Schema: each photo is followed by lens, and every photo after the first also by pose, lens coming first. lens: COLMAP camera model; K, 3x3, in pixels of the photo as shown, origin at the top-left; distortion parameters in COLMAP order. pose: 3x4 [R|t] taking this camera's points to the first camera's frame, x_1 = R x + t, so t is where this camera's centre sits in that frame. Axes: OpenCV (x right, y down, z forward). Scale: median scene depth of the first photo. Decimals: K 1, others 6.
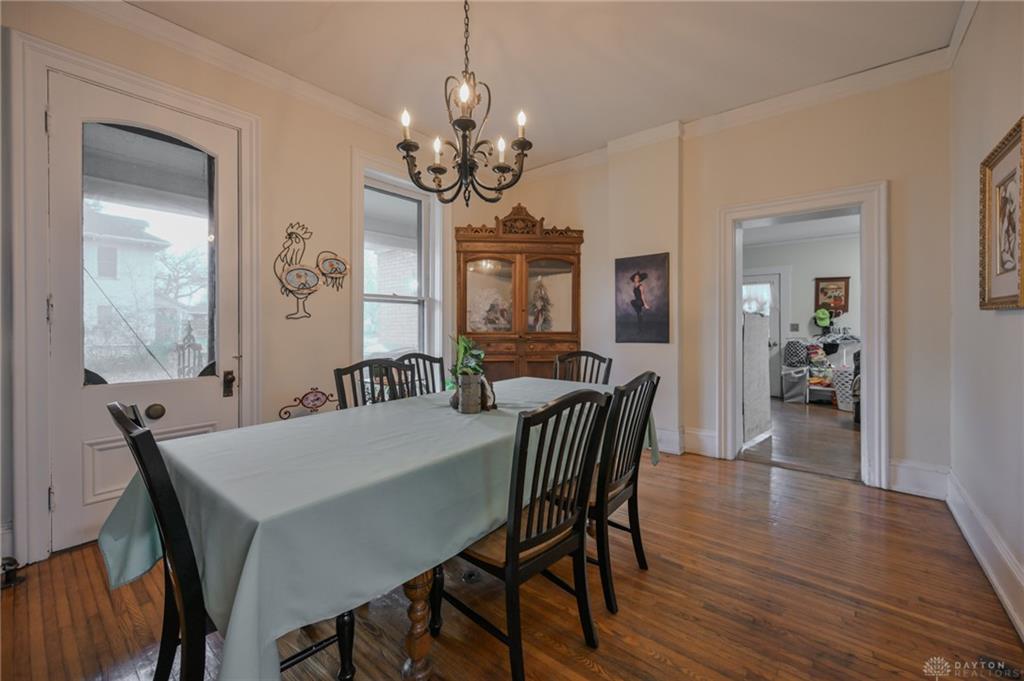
lens RADIAL K [[408.5, 0, 511.5], [0, 408.5, 325.0], [0, 0, 1]] dist [0.000047, 0.000272]
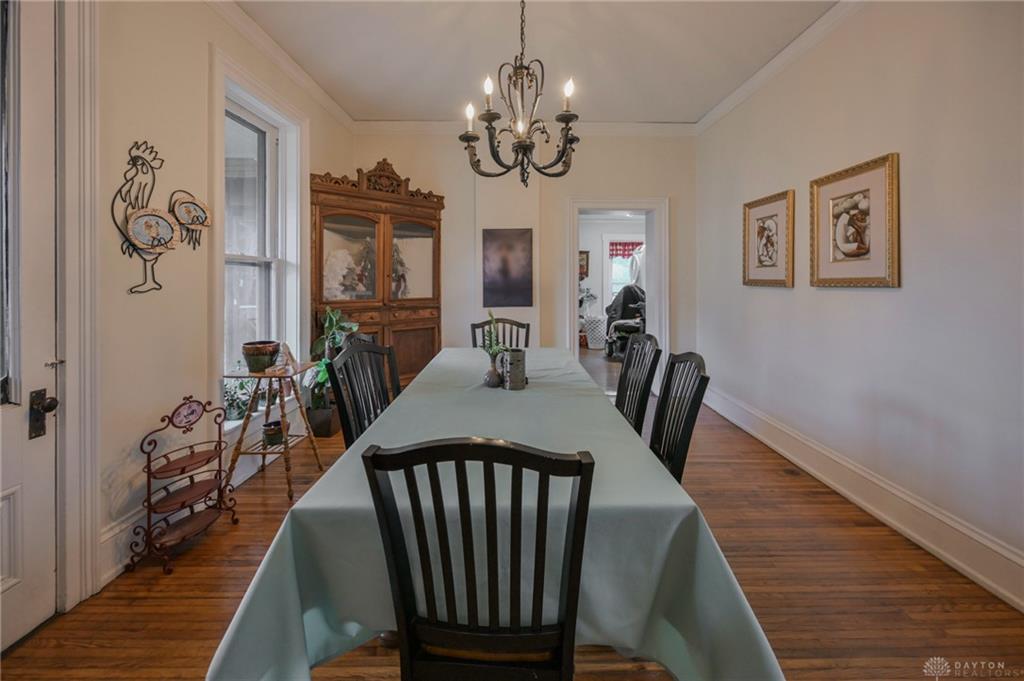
lens RADIAL K [[421.6, 0, 513.5], [0, 421.6, 279.7], [0, 0, 1]] dist [-0.000481, 0.000146]
pose [[0.771980, 0.002484, 0.635642, -0.362073], [-0.000364, 0.999994, -0.003466, -0.024246], [-0.635647, 0.002445, 0.771976, 0.092391]]
